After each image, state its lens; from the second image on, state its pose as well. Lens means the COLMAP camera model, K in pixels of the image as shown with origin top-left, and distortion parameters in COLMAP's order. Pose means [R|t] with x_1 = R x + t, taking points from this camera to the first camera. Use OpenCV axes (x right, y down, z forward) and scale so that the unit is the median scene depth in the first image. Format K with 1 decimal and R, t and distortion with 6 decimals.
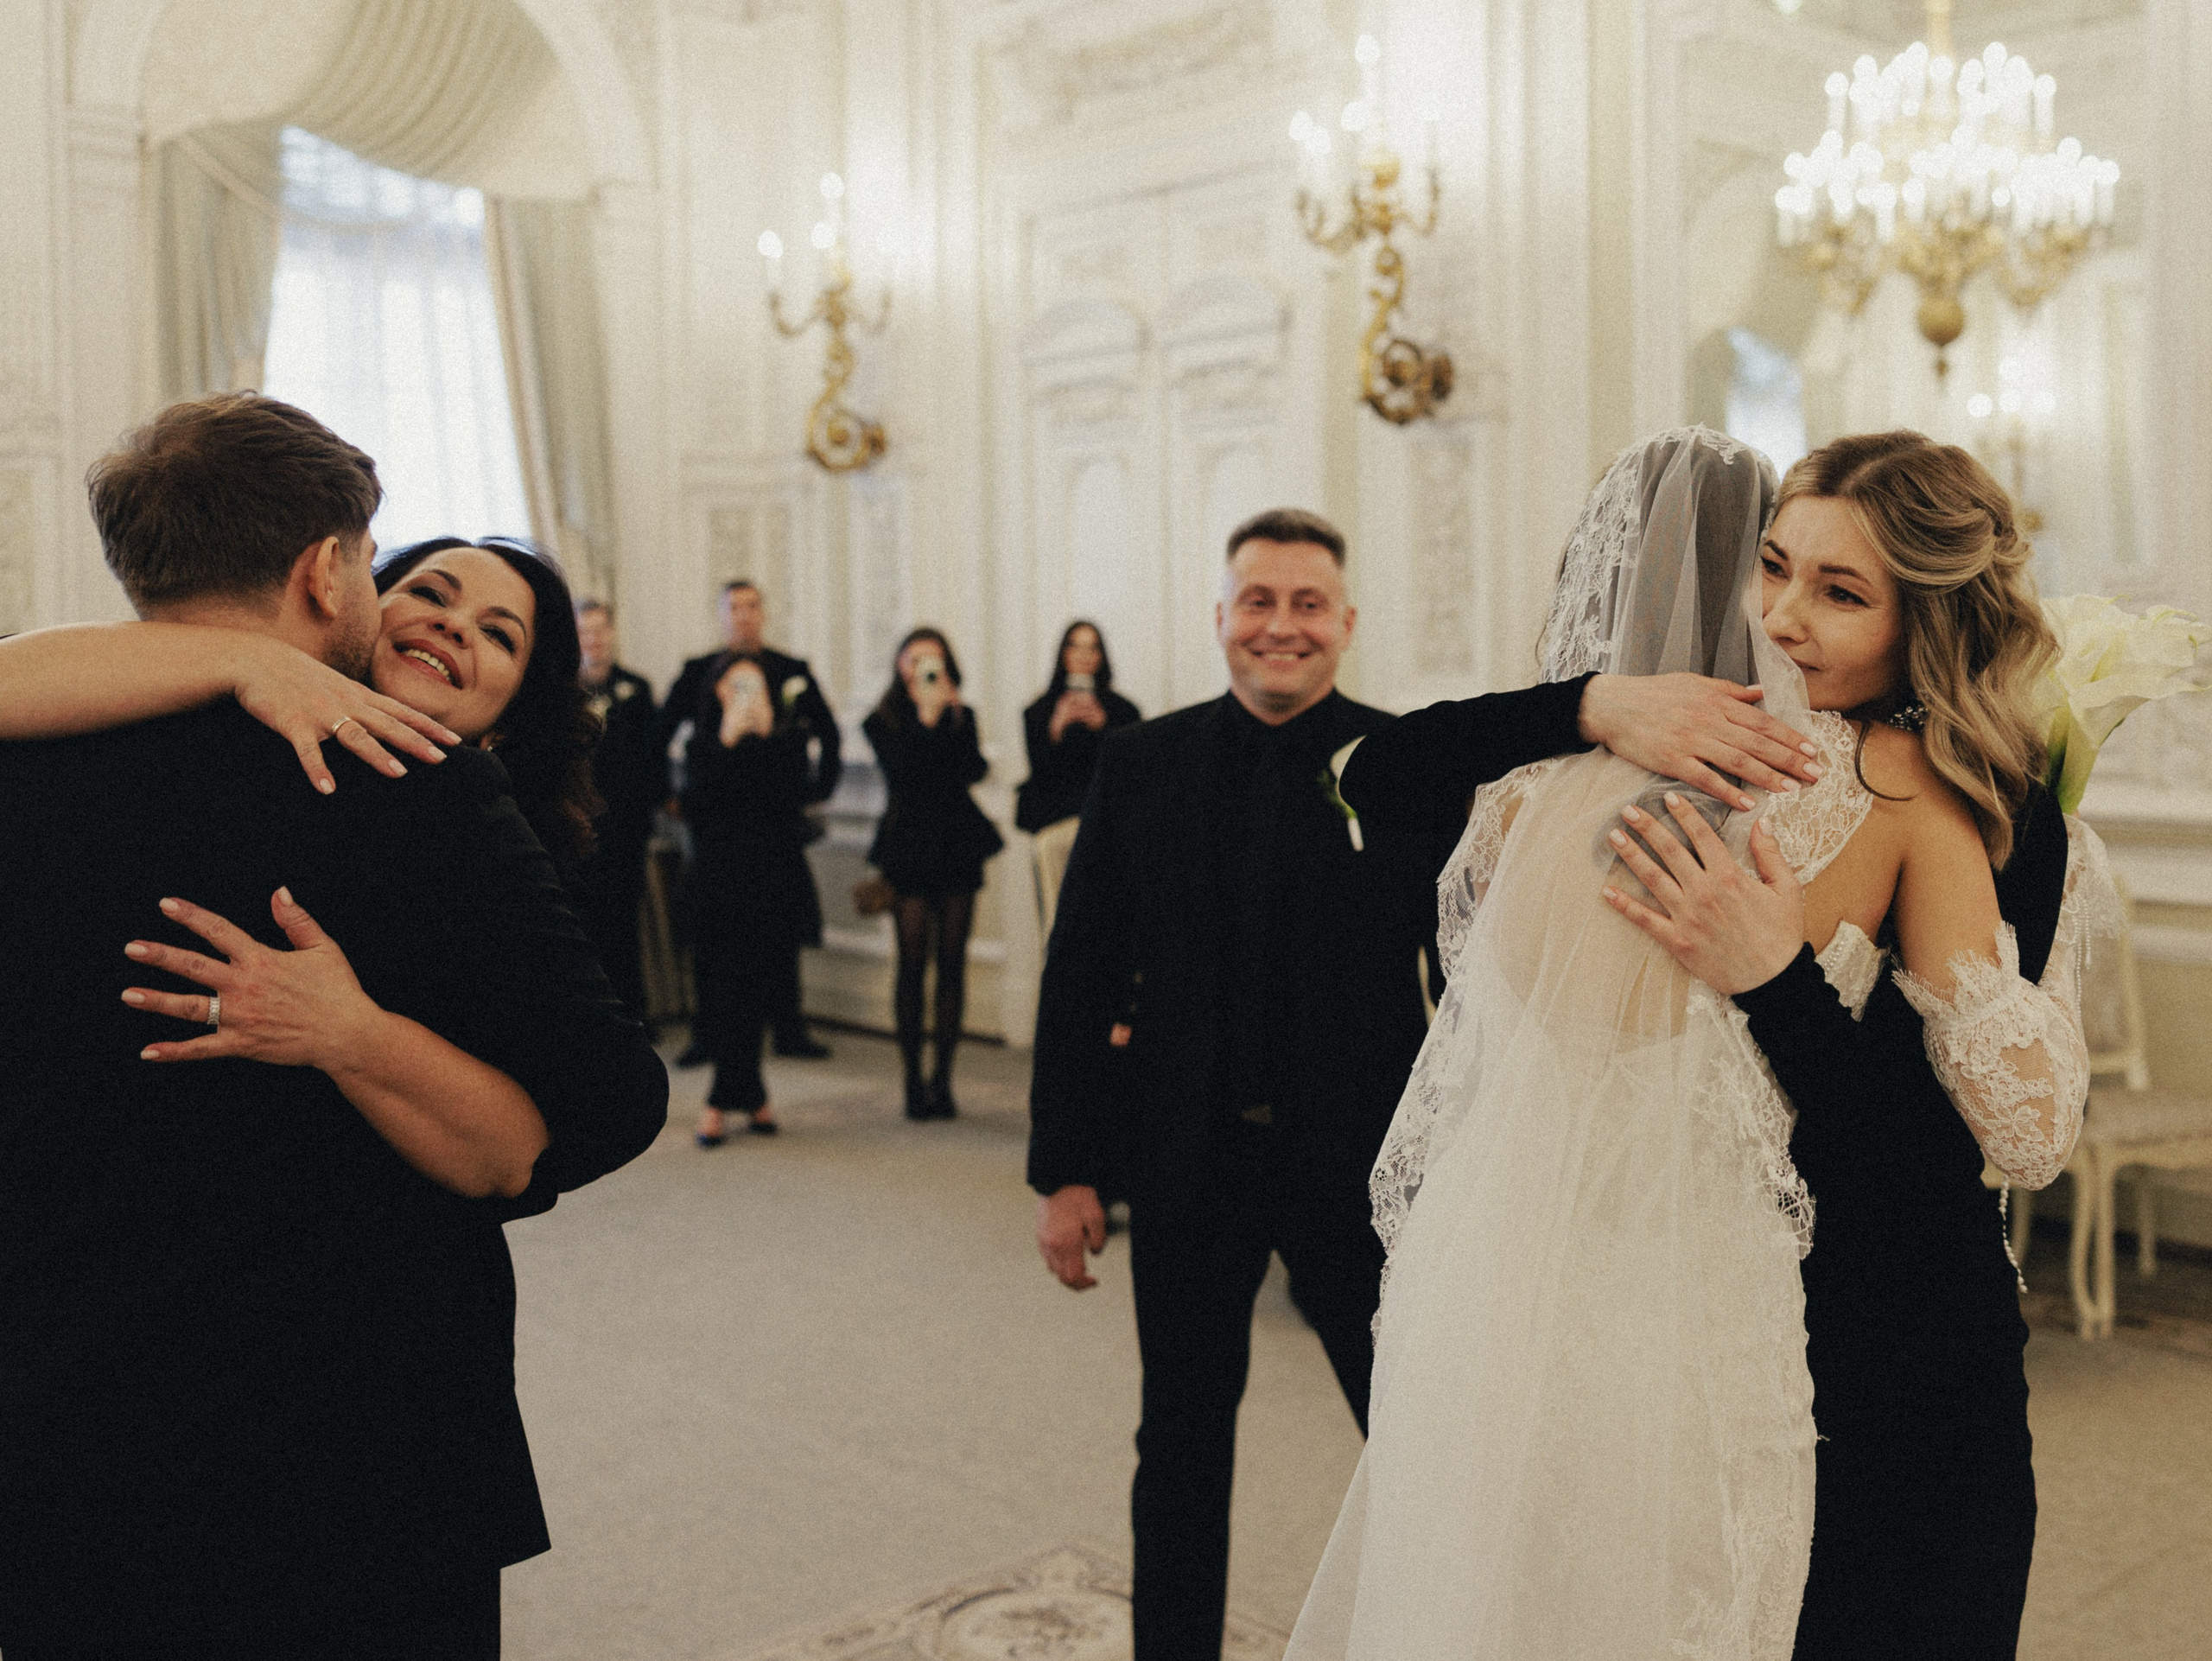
lens RADIAL K [[2255.3, 0, 1094.8], [0, 2255.3, 764.5], [0, 0, 1]] dist [0.056983, 0.000000]
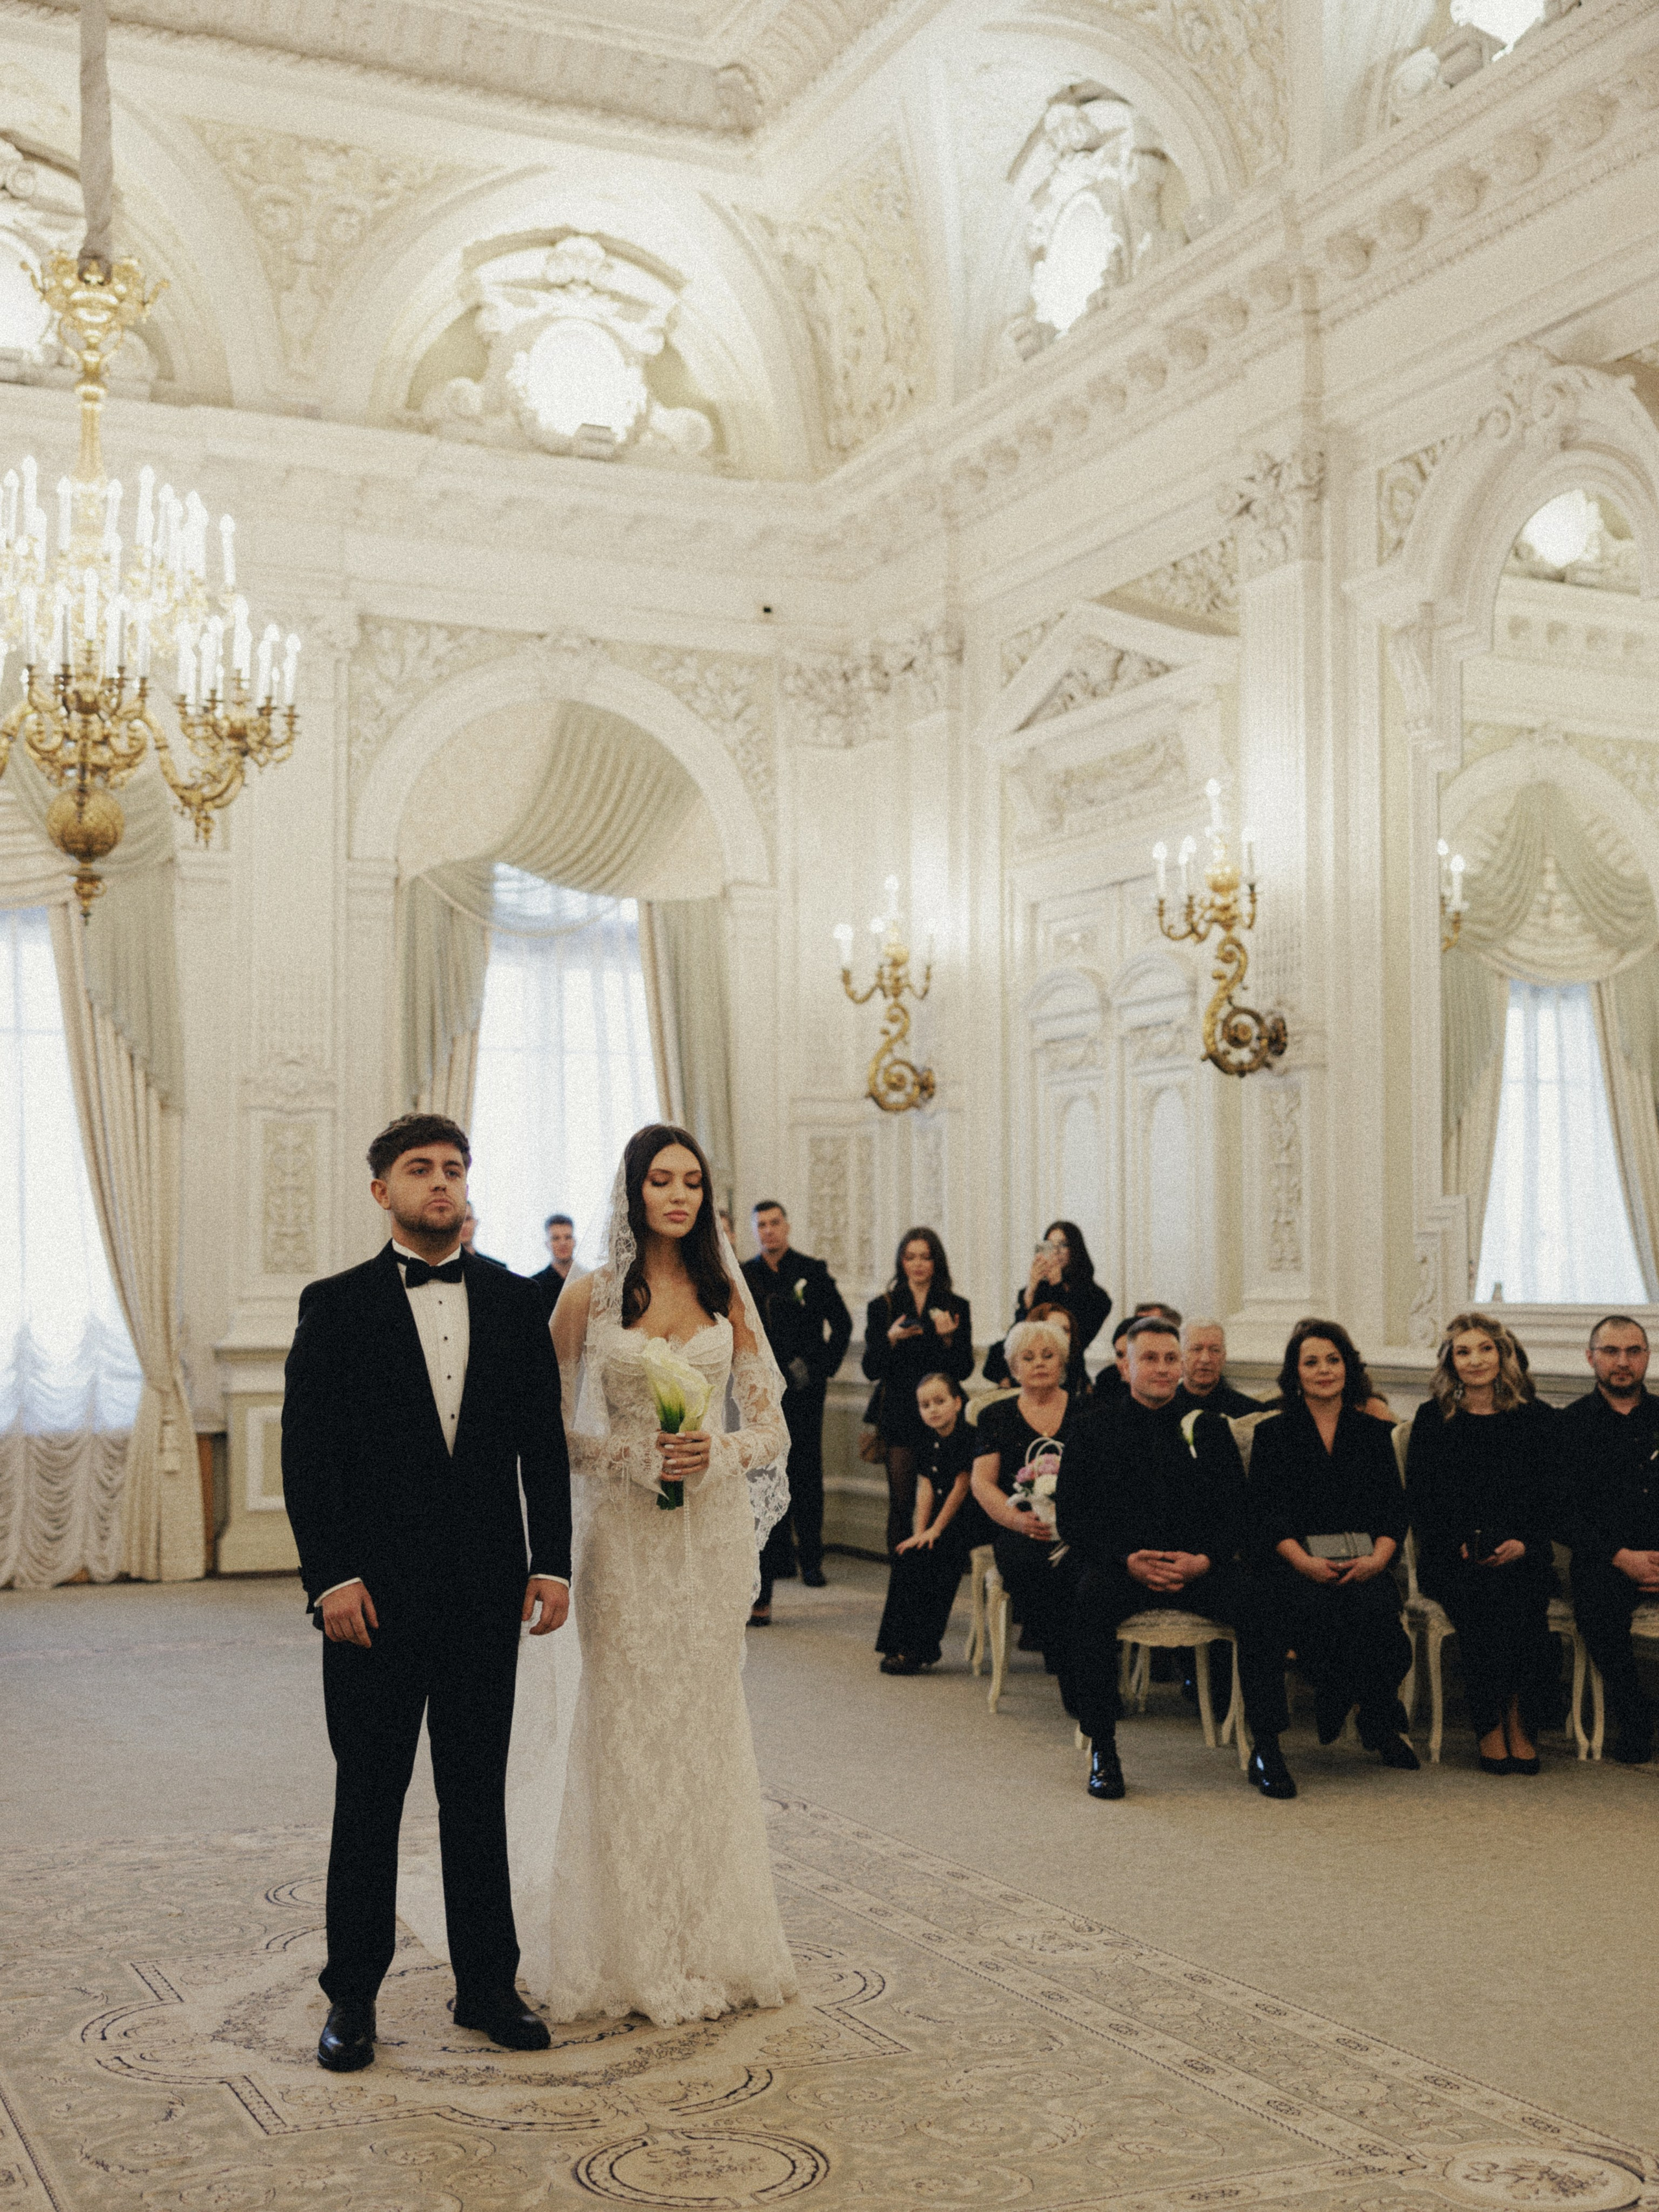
lens RADIAL K [[2551.4, 0, 816.0], [0, 2551.4, 1117.8], [0, 0, 1]] dist [-0.082097, 0.000000]
pose [[0.954585, -0.022961, -0.297052, 0.261602], [-0.006934, 0.995044, -0.099194, 0.013239], [0.297857, 0.096748, 0.949695, -0.336581]]
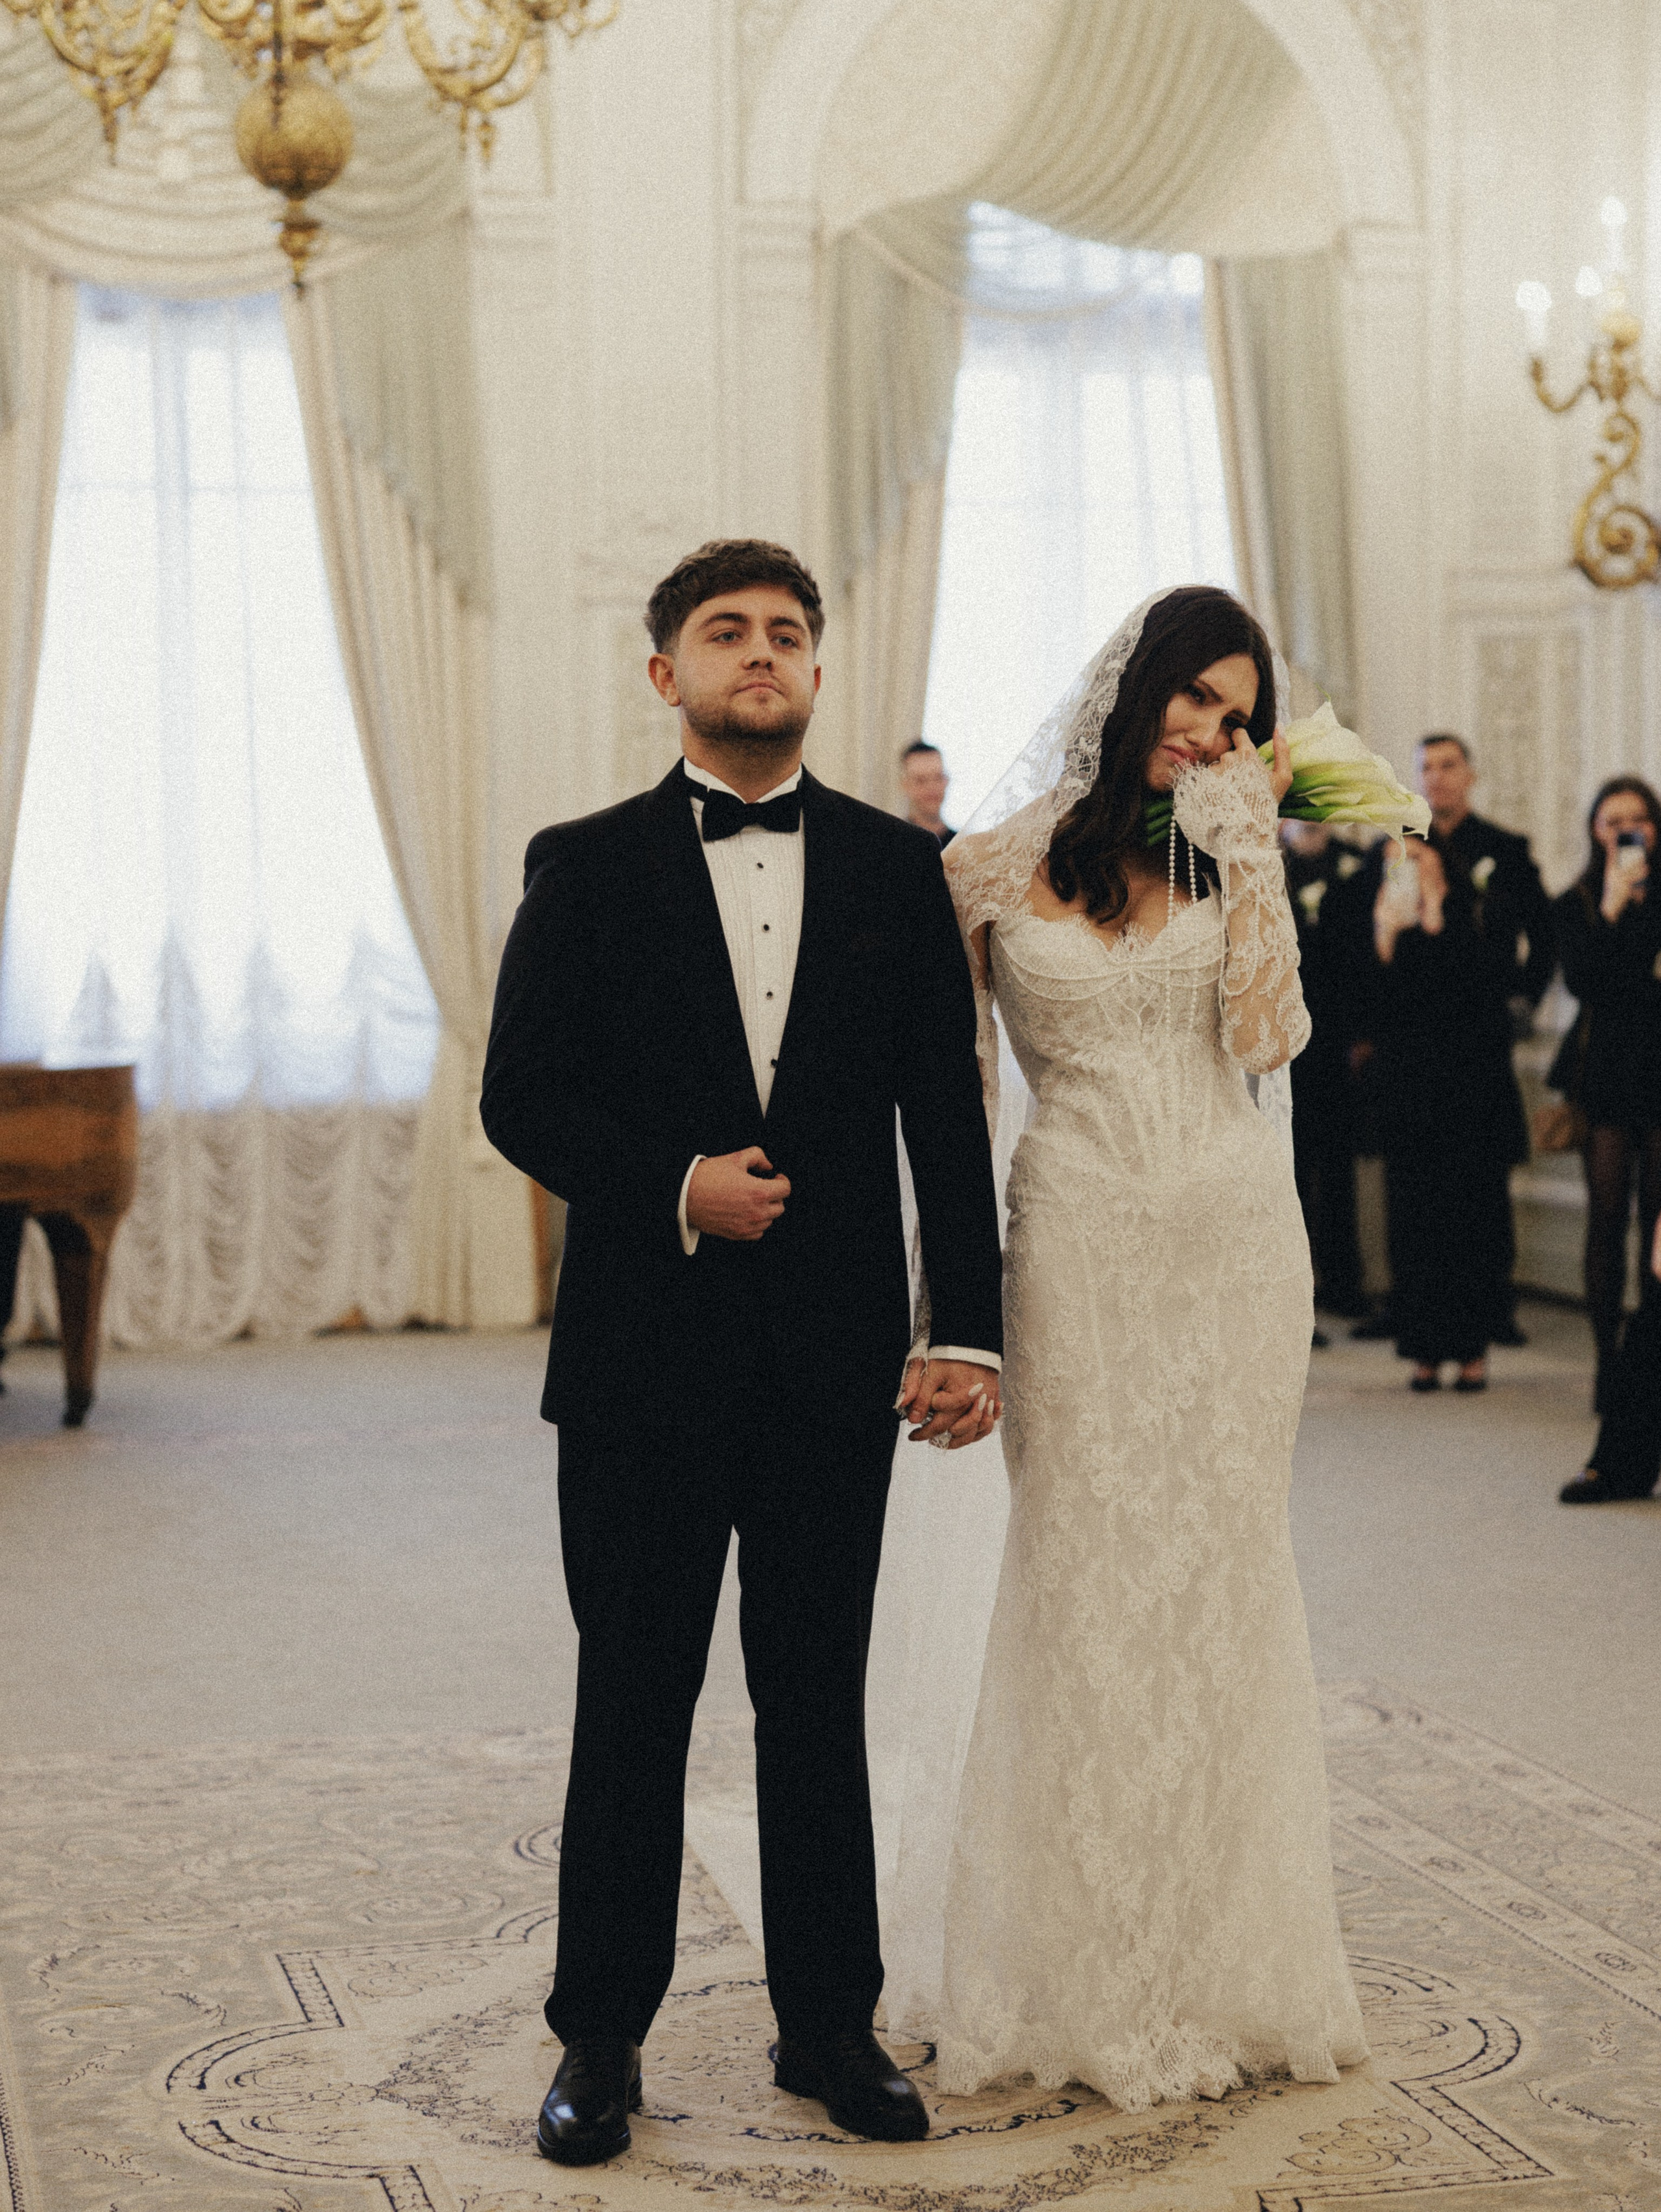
lens RADIAL K [[3884.4, 0, 824.6], [0, 3884.4, 1118.9], [0, 0, 1]] dist [-0.083102, 0.000000]
pose [[0.887787, 0.020232, -0.459809, 0.253925], [-0.008847, 0.999599, 0.026902, 0.016490], [0.460169, -0.019815, 0.887610, -0.281461]]
